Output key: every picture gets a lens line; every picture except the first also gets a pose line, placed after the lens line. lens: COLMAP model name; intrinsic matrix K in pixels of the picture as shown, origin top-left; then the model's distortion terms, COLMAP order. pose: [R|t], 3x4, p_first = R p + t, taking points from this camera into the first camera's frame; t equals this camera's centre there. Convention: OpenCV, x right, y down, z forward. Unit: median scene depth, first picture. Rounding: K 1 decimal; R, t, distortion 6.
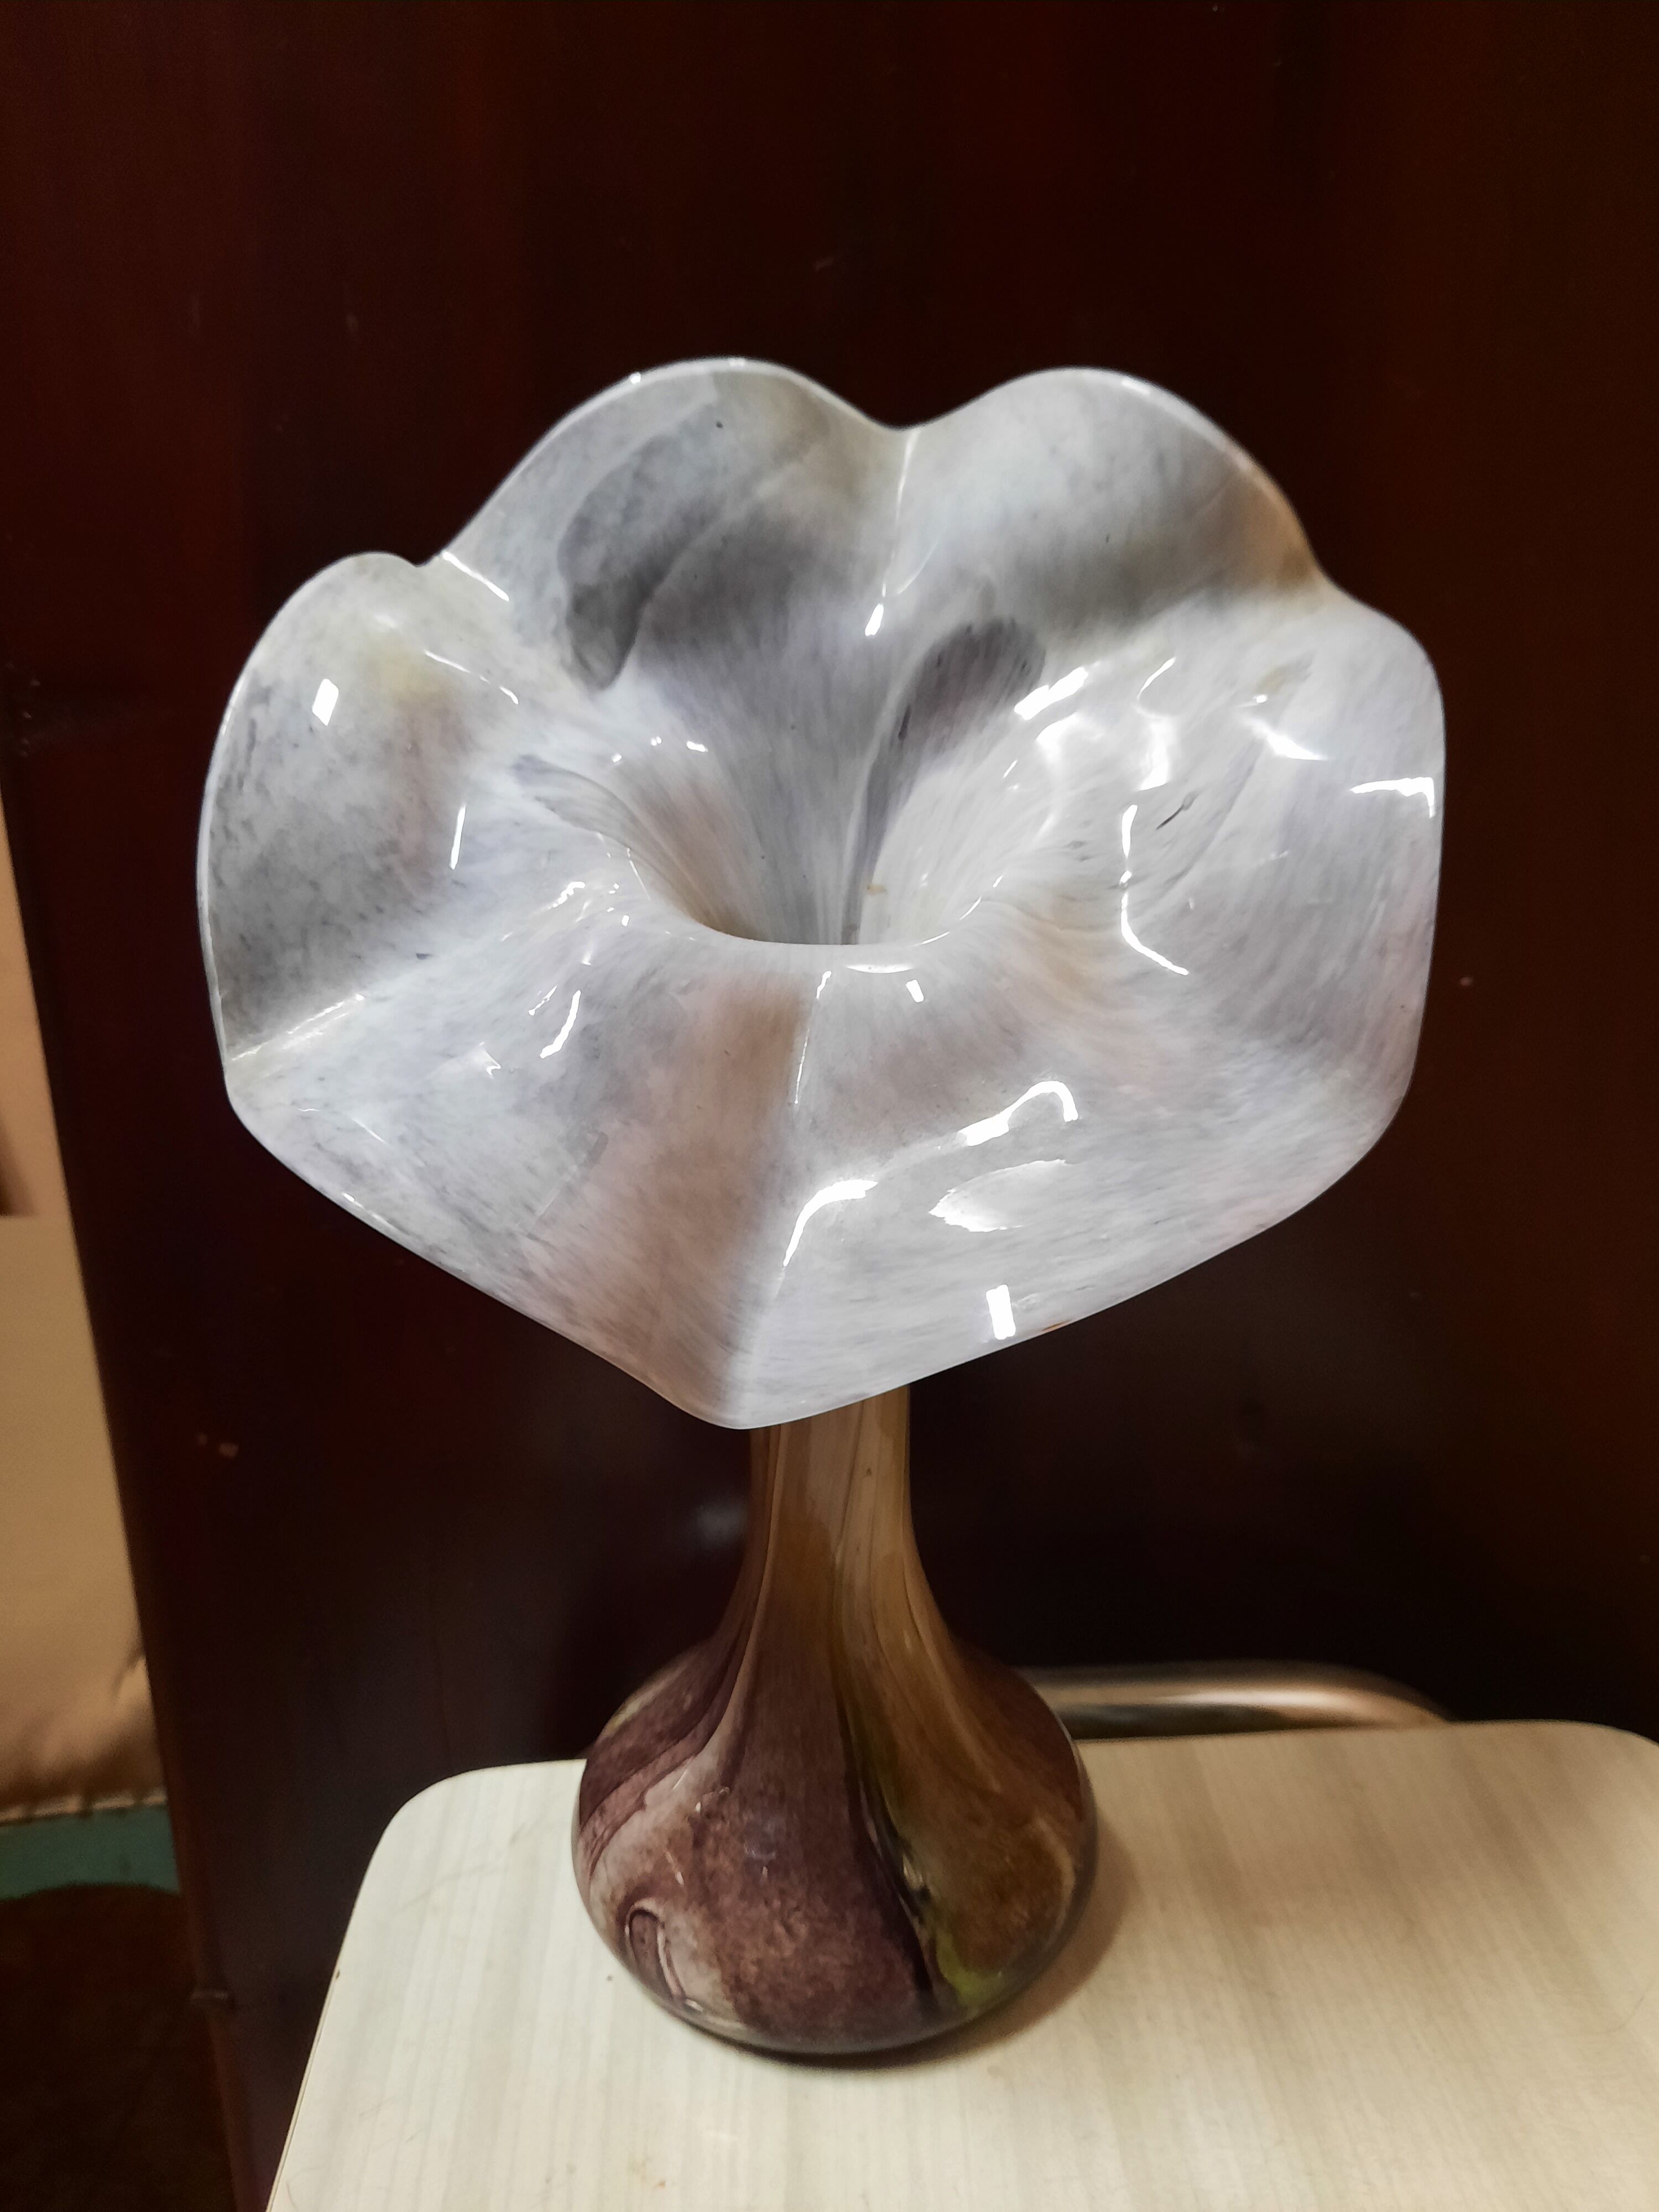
lens RADIAL K [[1707.5, 0, 829.5], [0, 1707.5, 1106.0], [0, 0, 1]] dist [-0.011788, -0.003912]
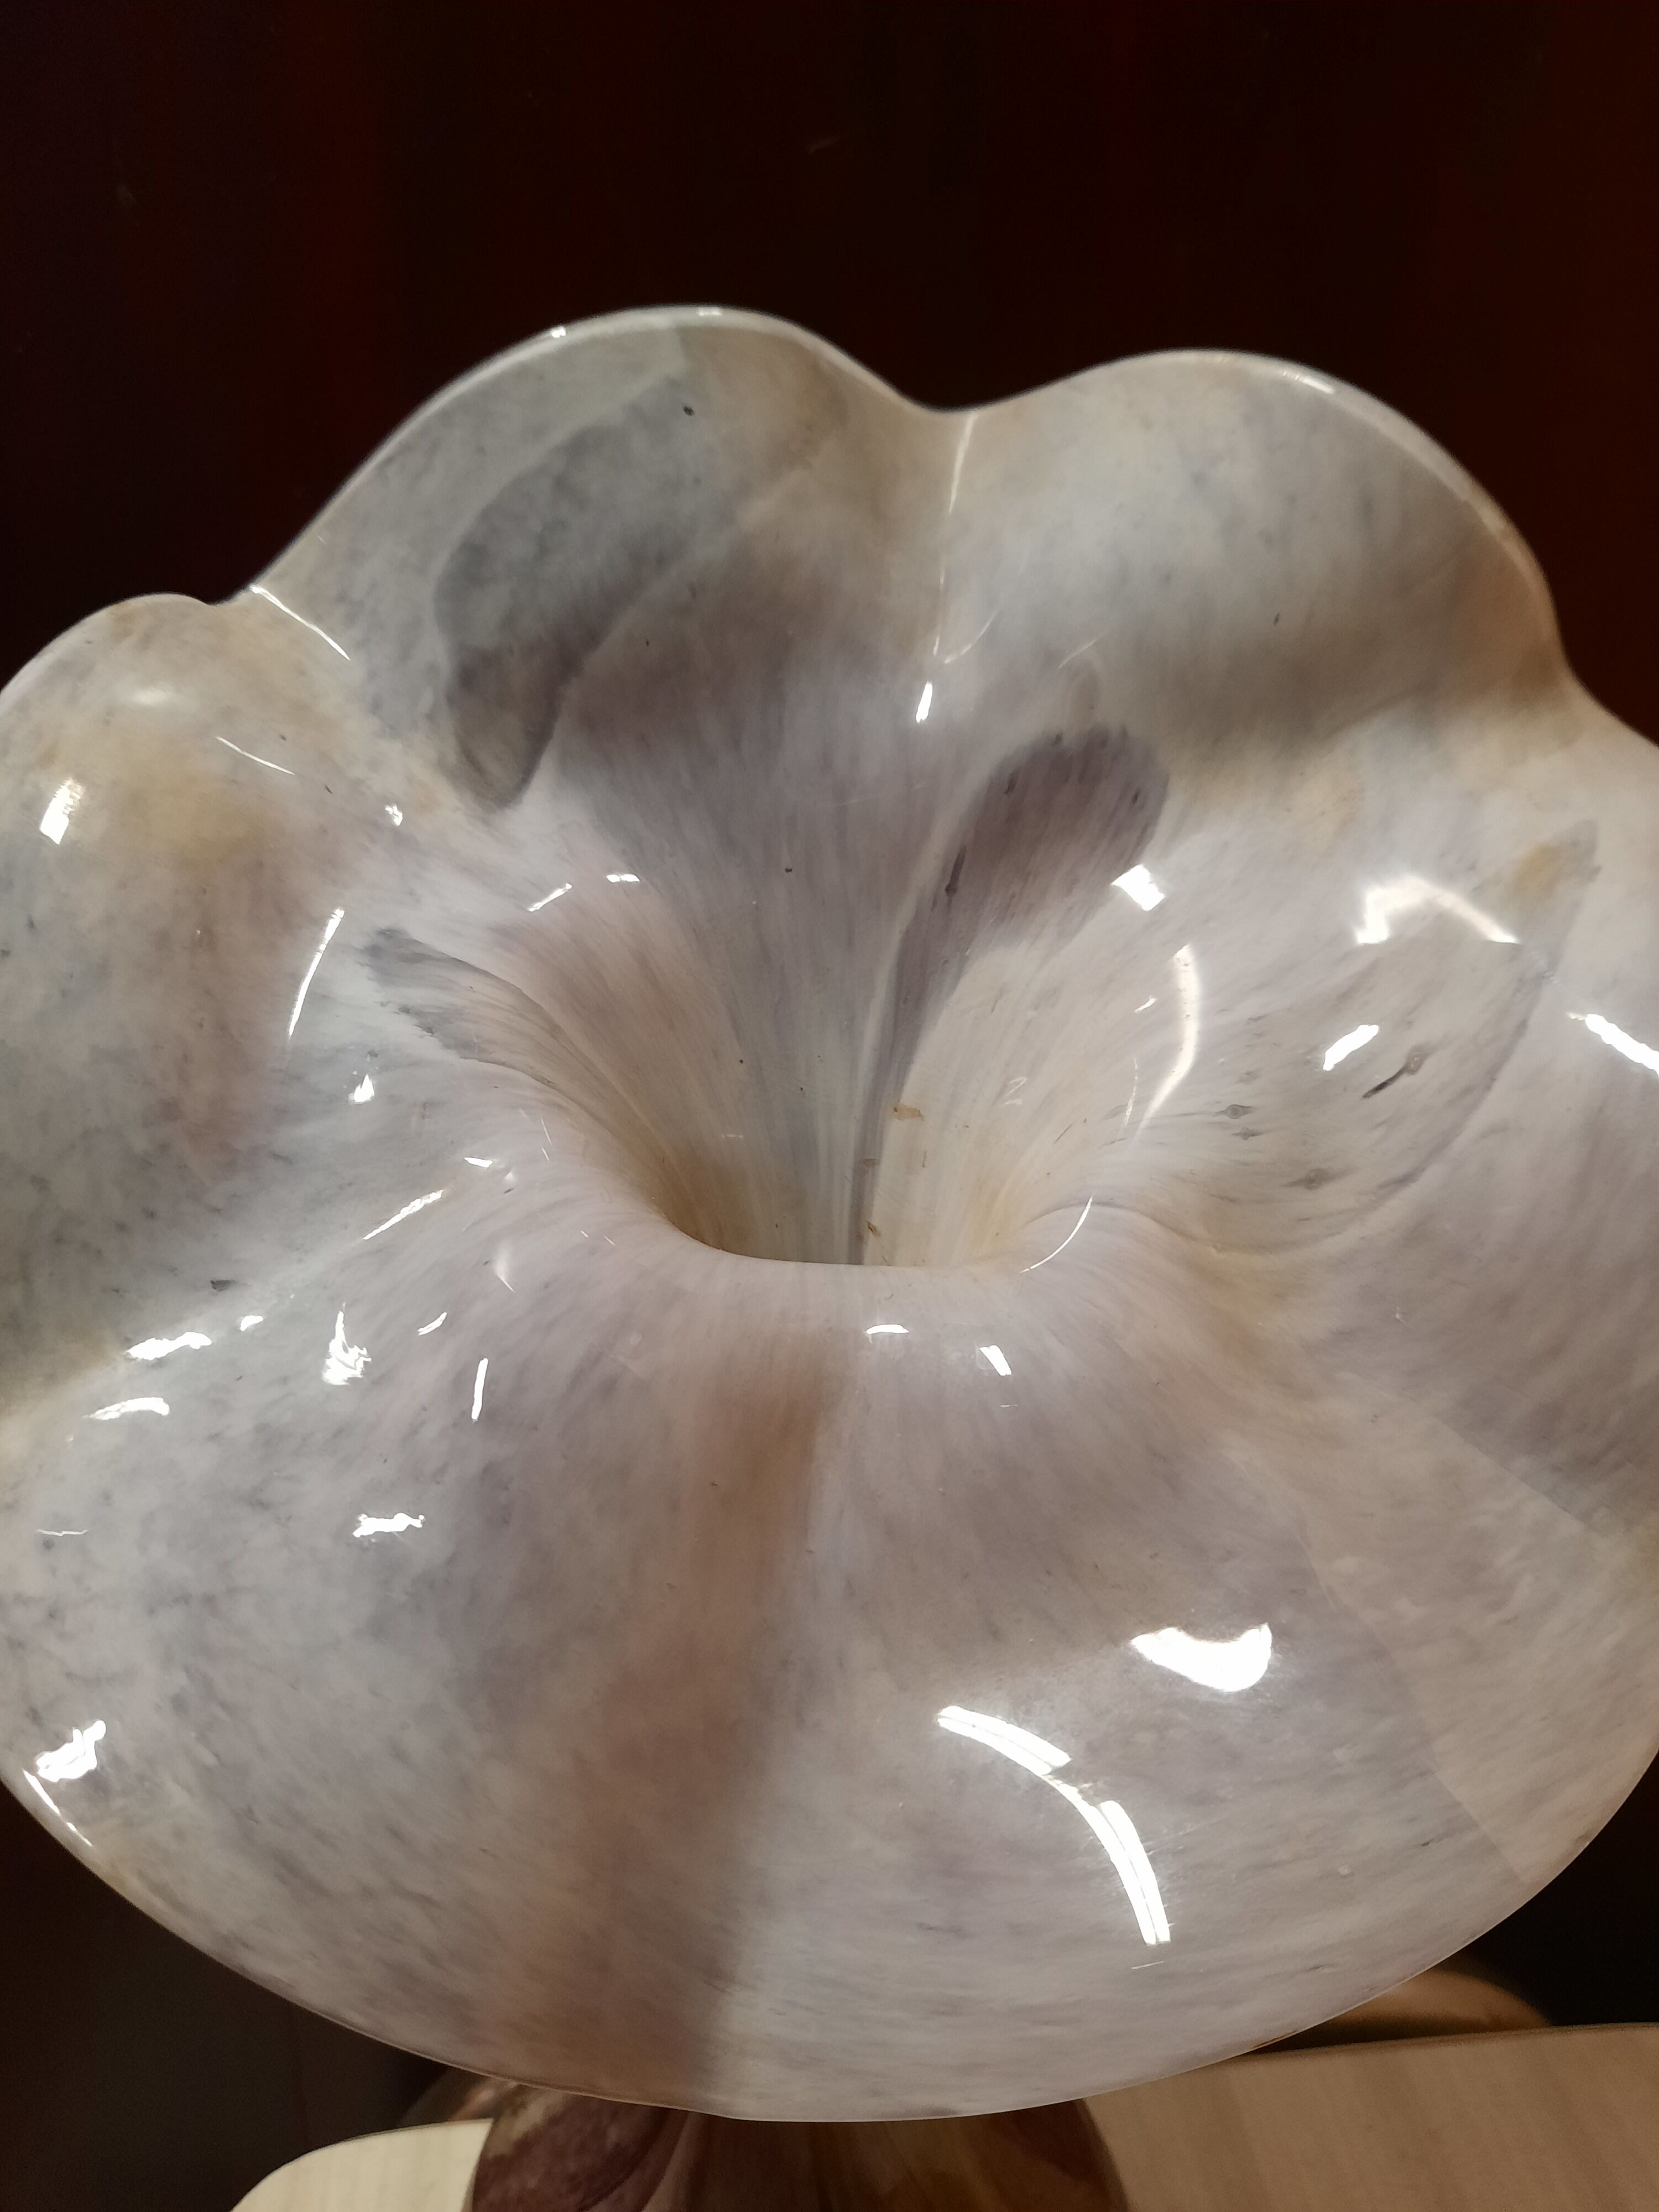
lens RADIAL K [[1716.4, 0, 828.3], [0, 1716.4, 1094.0], [0, 0, 1]] dist [-0.016055, -0.005598]
pose [[0.996750, 0.012555, 0.079573, -0.062811], [-0.018774, 0.996785, 0.077898, -0.200343], [-0.078339, -0.079139, 0.993781, 0.341112]]
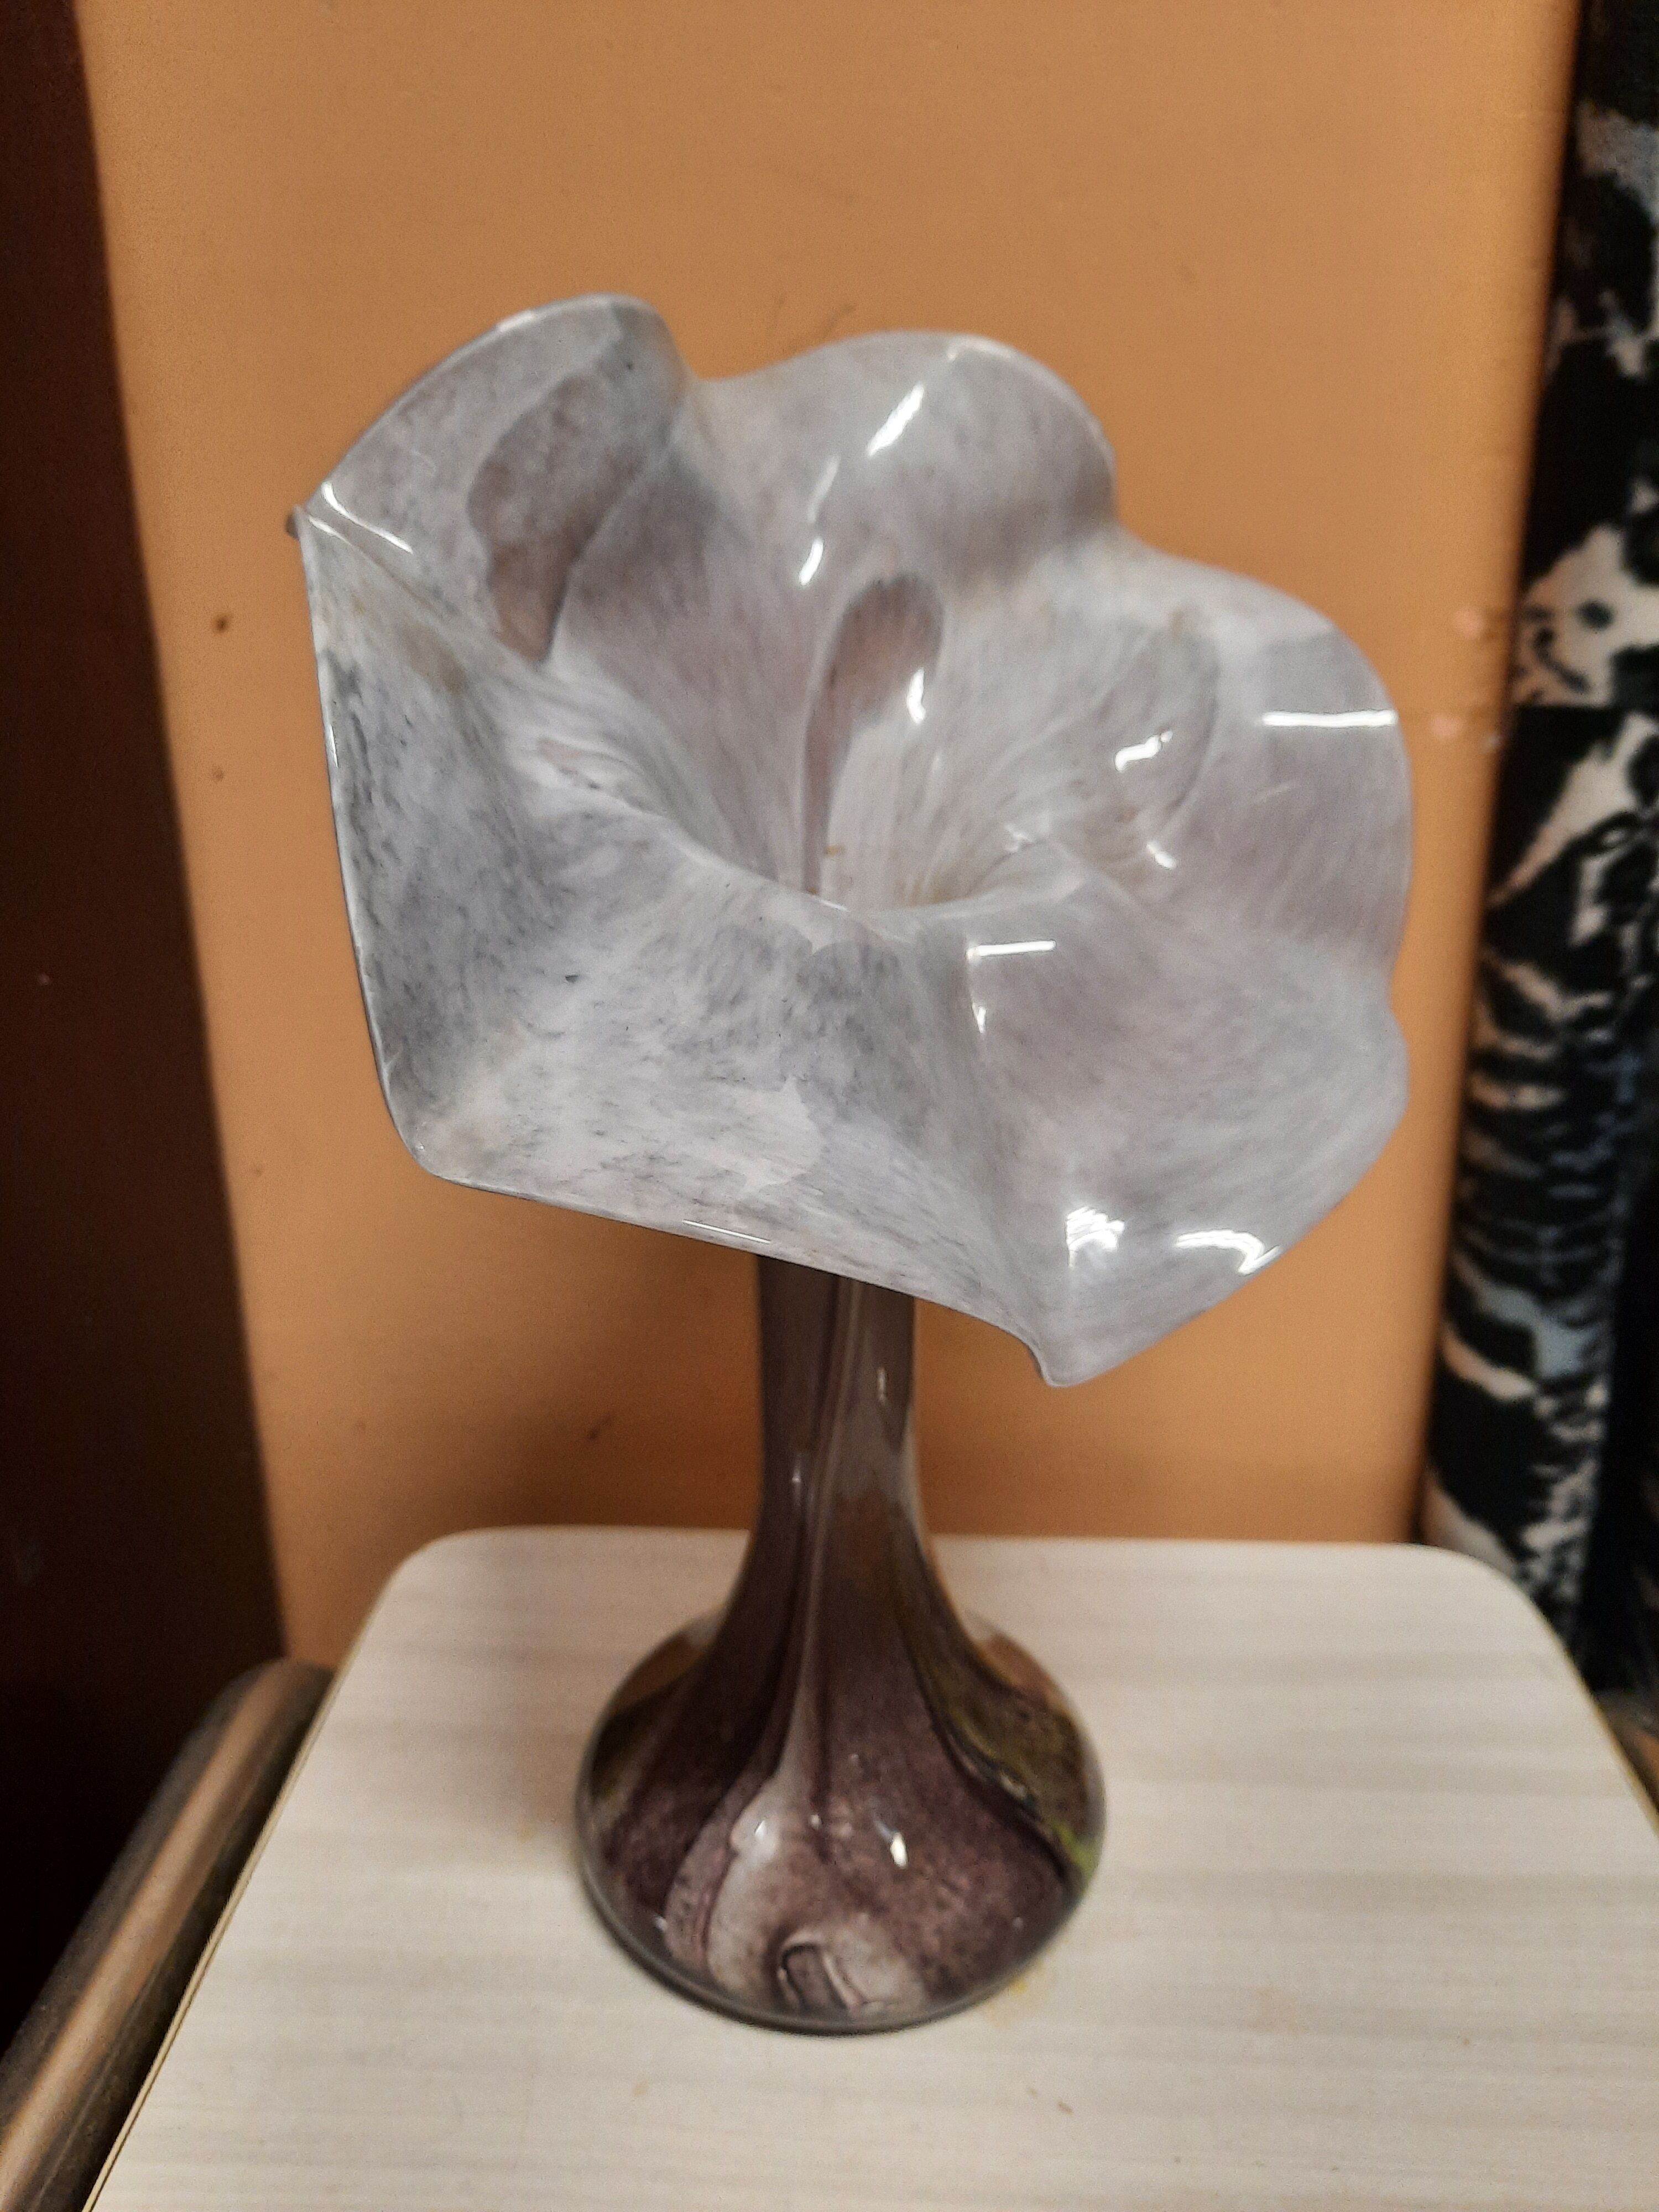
lens RADIAL K [[1707.5, 0, 829.5], [0, 1707.5, 1106.0], [0, 0, 1]] dist [-0.011788, -0.003912]
pose [[0.796531, -0.194930, 0.572312, -0.605503], [0.181390, 0.980041, 0.081349, -0.067508], [-0.576747, 0.039015, 0.815991, 0.216509]]
